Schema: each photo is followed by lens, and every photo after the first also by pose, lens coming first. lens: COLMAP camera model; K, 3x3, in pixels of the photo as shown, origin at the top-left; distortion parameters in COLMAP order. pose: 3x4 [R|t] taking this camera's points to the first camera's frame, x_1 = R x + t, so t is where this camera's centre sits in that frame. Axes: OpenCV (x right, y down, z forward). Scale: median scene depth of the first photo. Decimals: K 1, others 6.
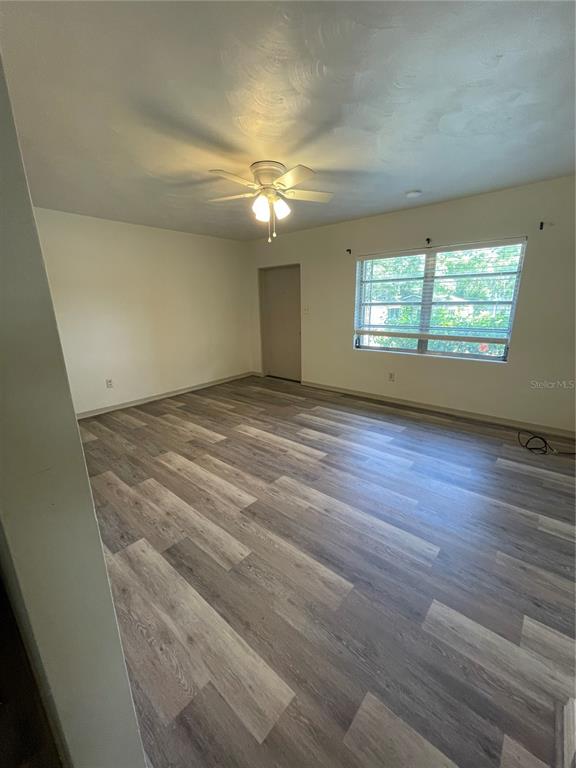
lens RADIAL K [[306.7, 0, 288.0], [0, 306.7, 384.0], [0, 0, 1]] dist [0.026639, 0.000166]
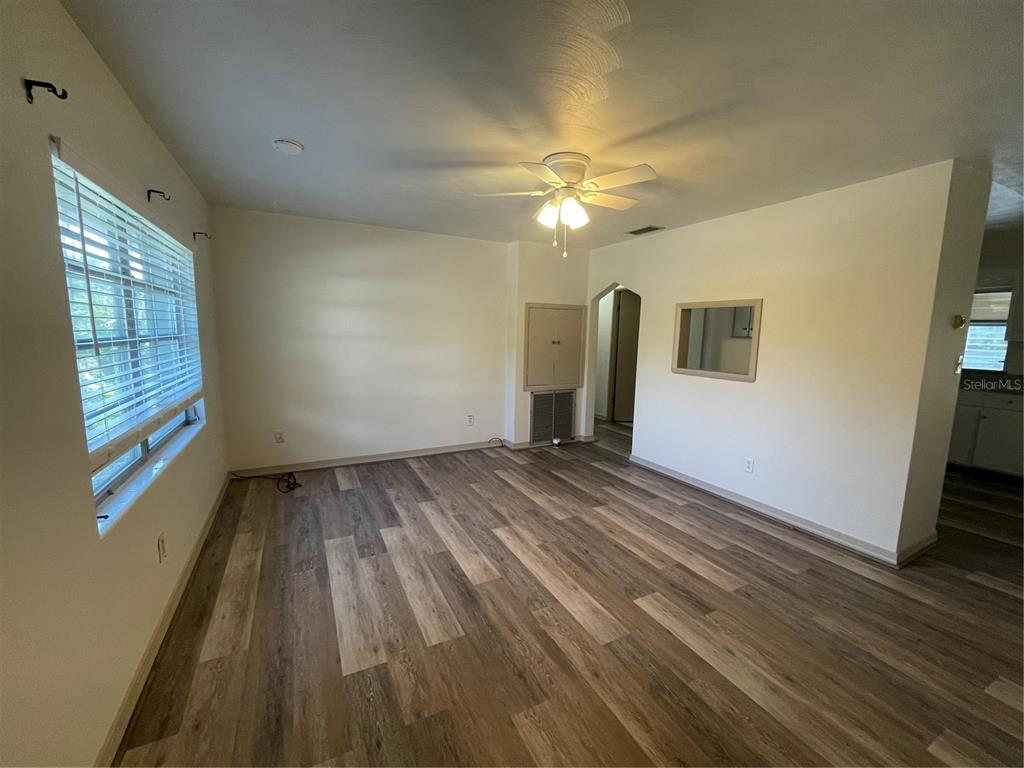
lens RADIAL K [[417.8, 0, 512.0], [0, 417.8, 384.0], [0, 0, 1]] dist [0.000102, 0.000315]
pose [[-0.929667, -0.046925, 0.365400, -0.286723], [0.093975, 0.928835, 0.358377, -0.486732], [-0.356213, 0.367509, -0.859098, 1.779388]]
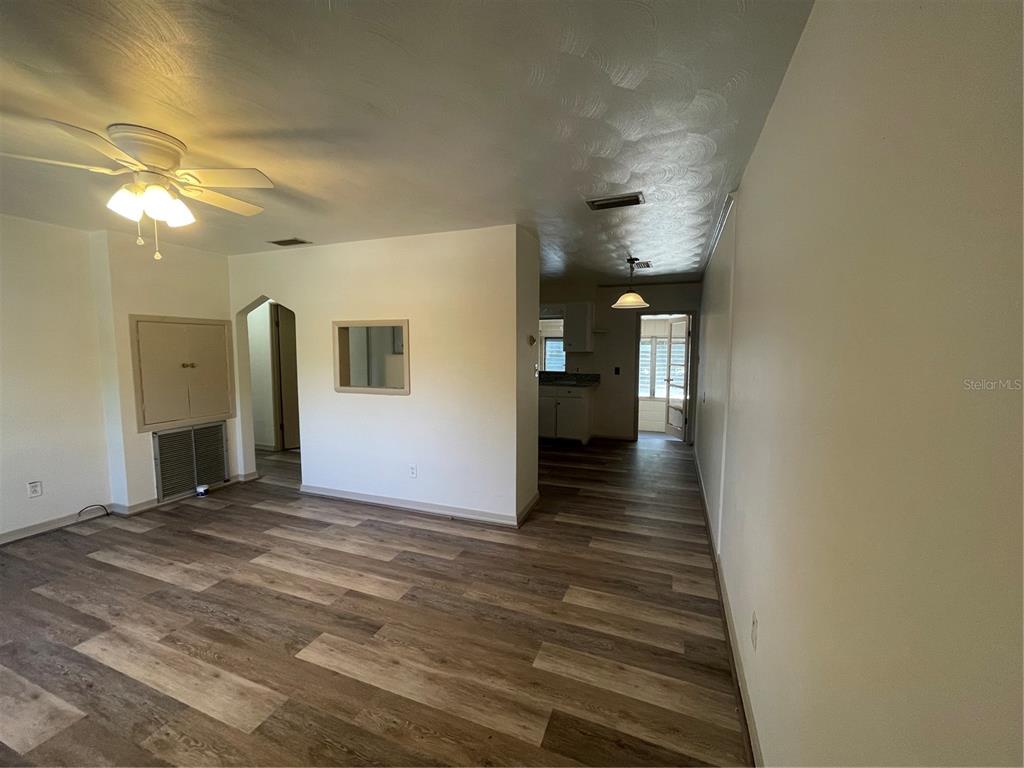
lens RADIAL K [[417.8, 0, 512.0], [0, 417.8, 384.0], [0, 0, 1]] dist [0.000102, 0.000315]
pose [[-0.942063, 0.045968, -0.332271, -0.362317], [-0.071444, 0.940340, 0.332650, -0.488646], [0.327739, 0.337117, -0.882576, 1.752630]]
